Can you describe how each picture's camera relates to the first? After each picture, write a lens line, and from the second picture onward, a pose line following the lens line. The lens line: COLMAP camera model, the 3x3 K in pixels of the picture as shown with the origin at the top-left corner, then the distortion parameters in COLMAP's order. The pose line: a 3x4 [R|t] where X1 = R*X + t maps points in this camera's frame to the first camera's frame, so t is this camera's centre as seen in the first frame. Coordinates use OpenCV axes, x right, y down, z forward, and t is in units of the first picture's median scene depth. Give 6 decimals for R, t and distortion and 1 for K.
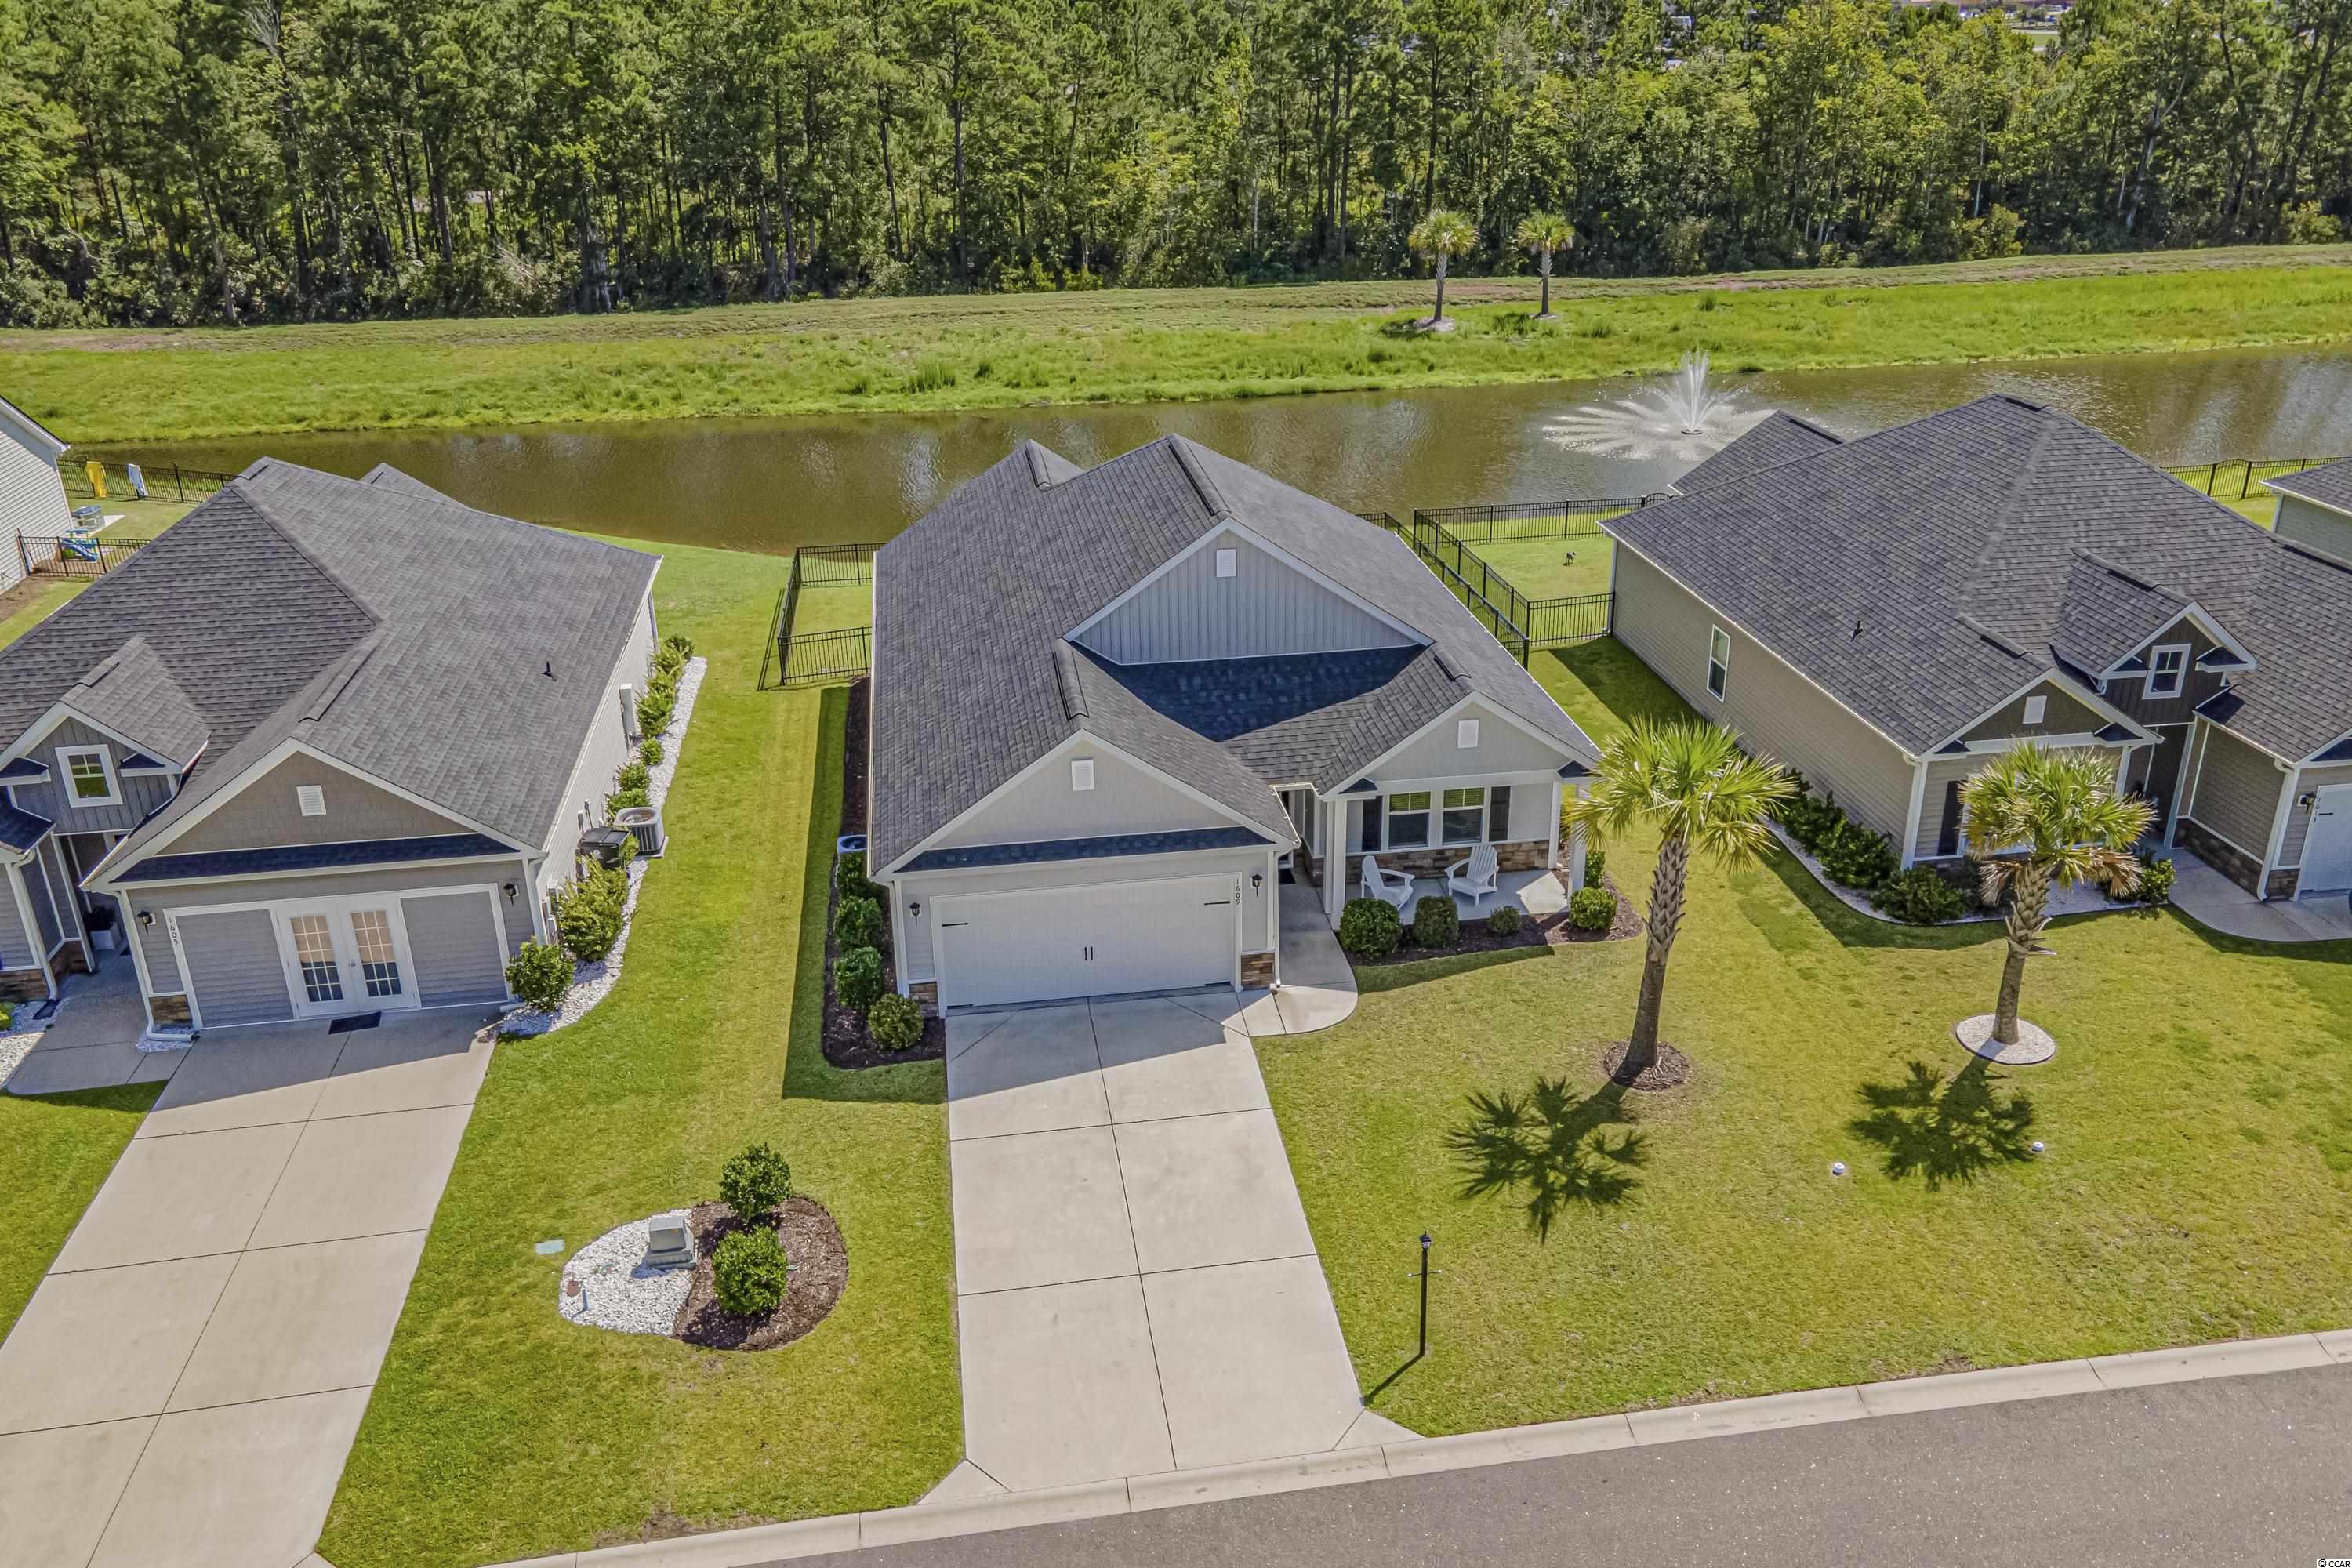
lens RADIAL K [[1789.6, 0, 1172.9], [0, 1789.6, 773.7], [0, 0, 1]] dist [0.032724, 0.010158]
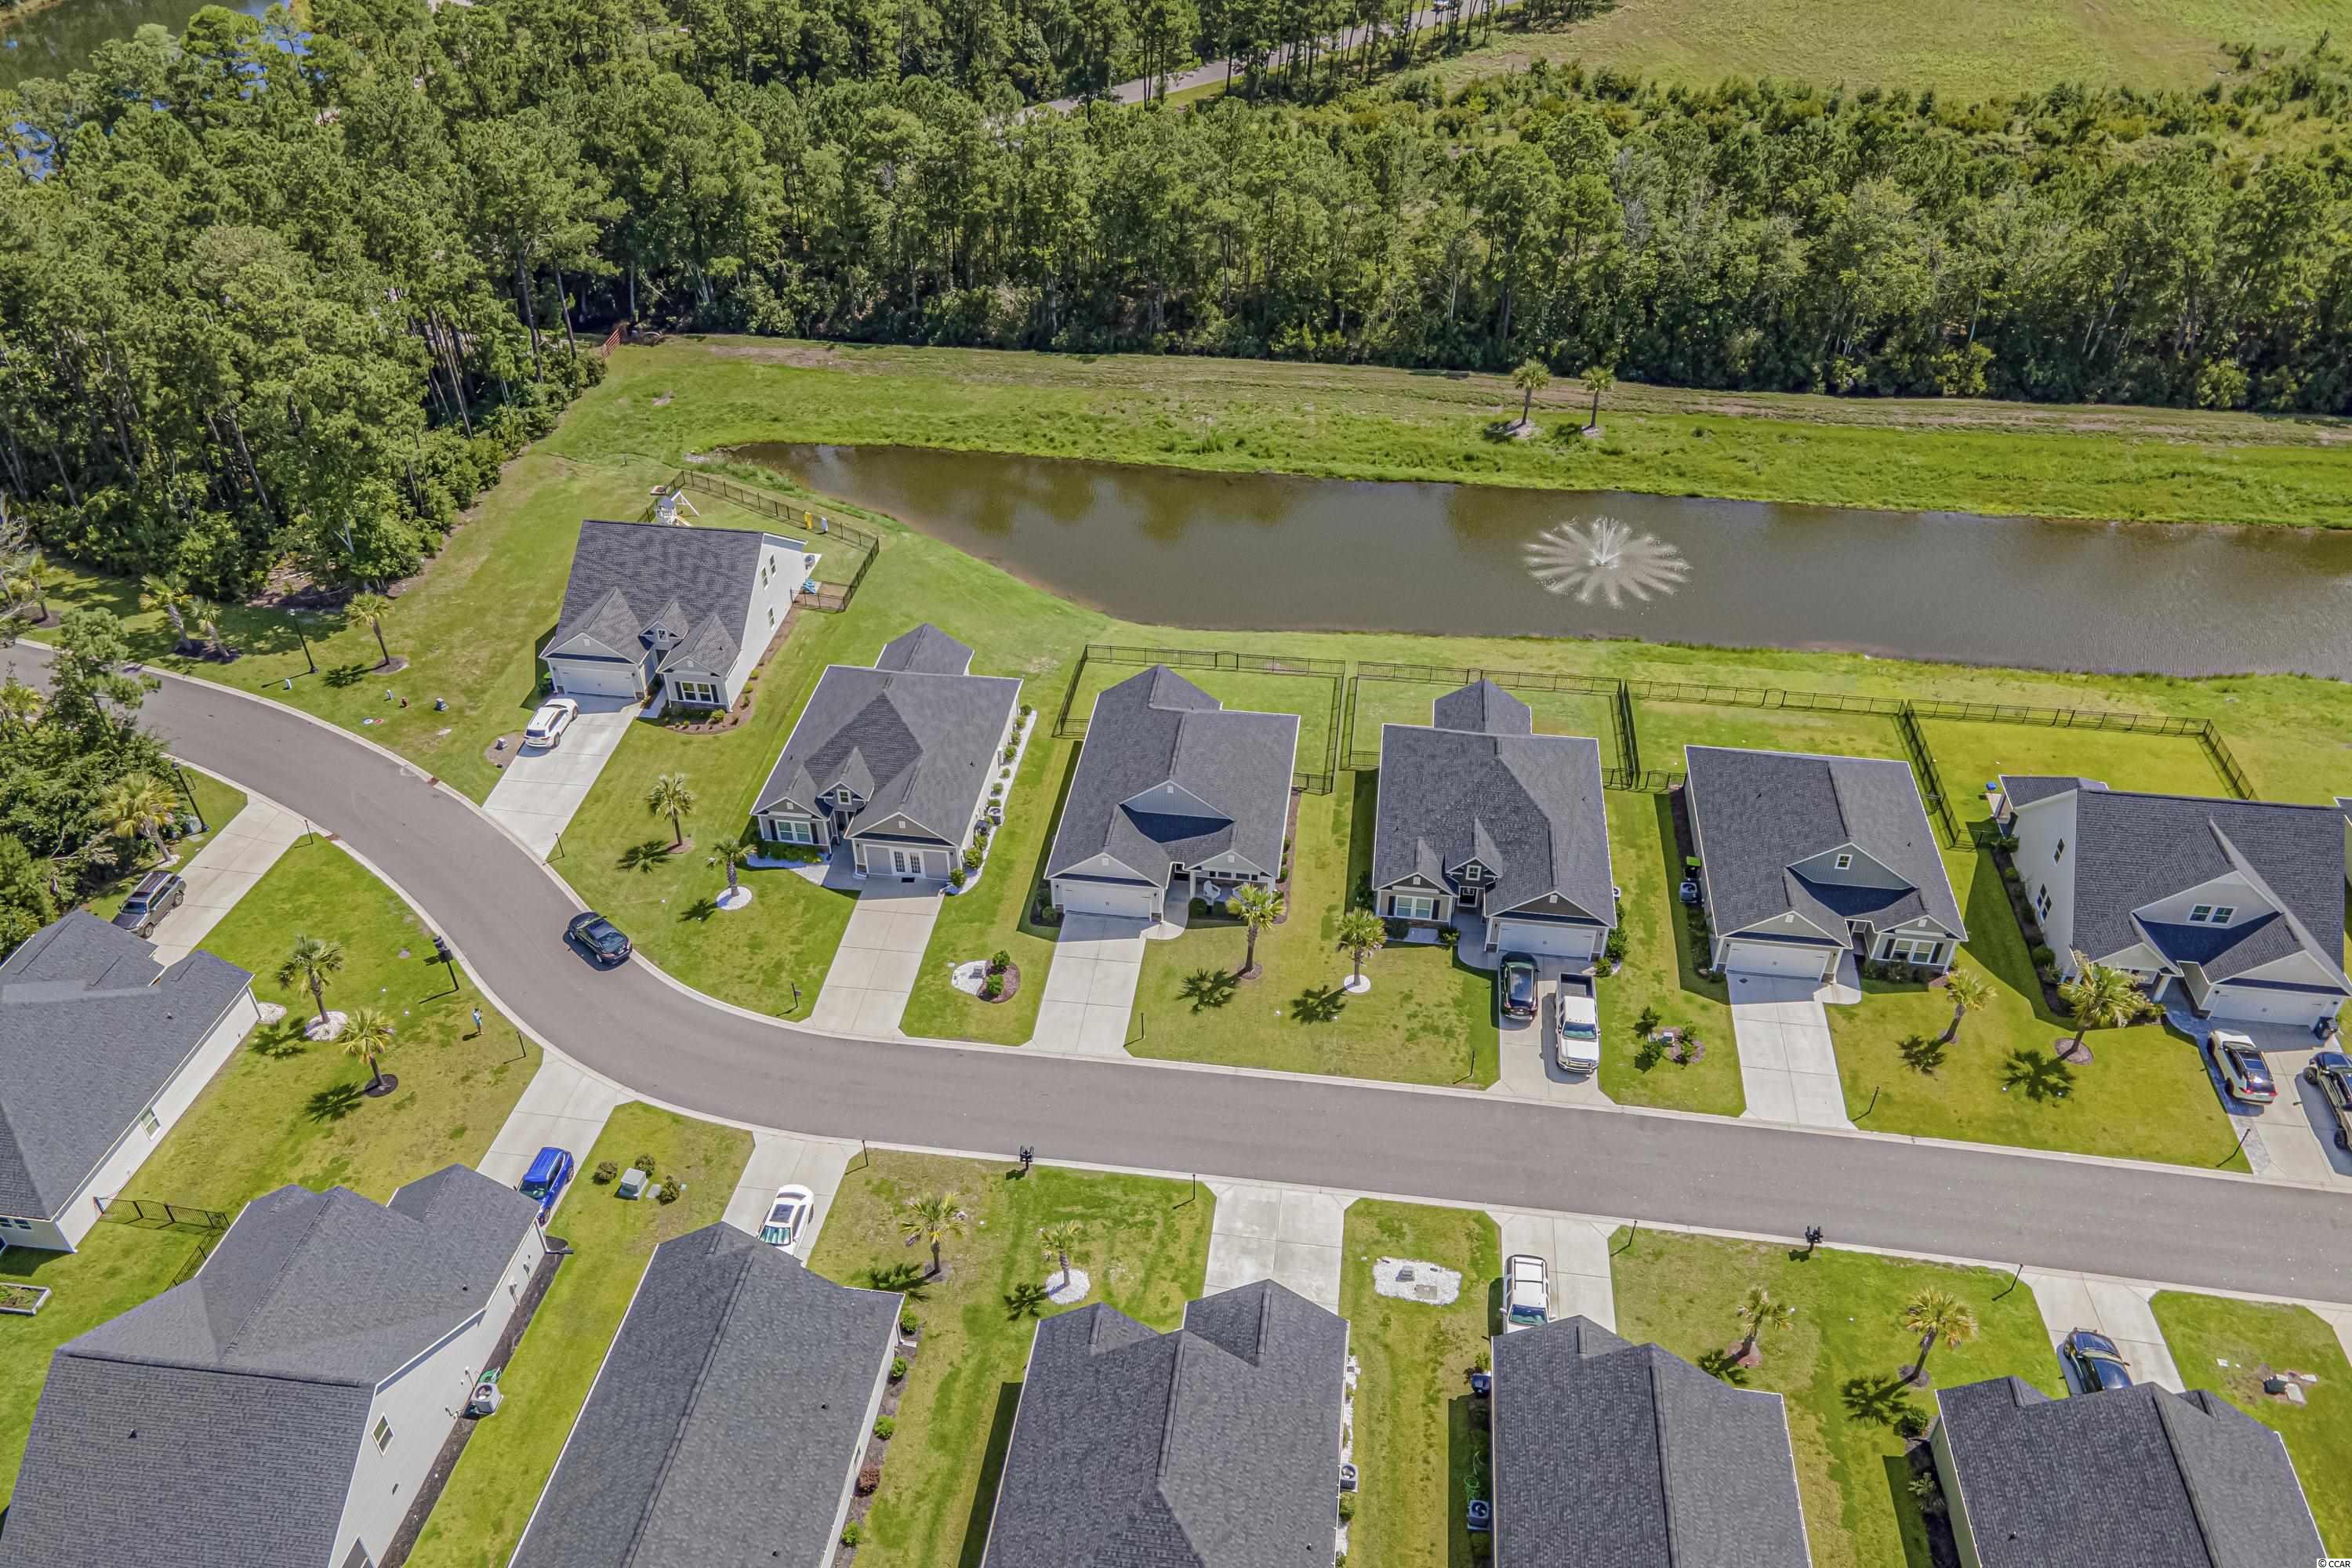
lens RADIAL K [[1789.6, 0, 1178.5], [0, 1789.6, 784.9], [0, 0, 1]] dist [0.032724, 0.010158]
pose [[0.958431, 0.184983, -0.217238, 0.784420], [-0.118138, 0.950315, 0.288002, -1.116470], [0.259720, -0.250366, 0.932664, -2.095777]]
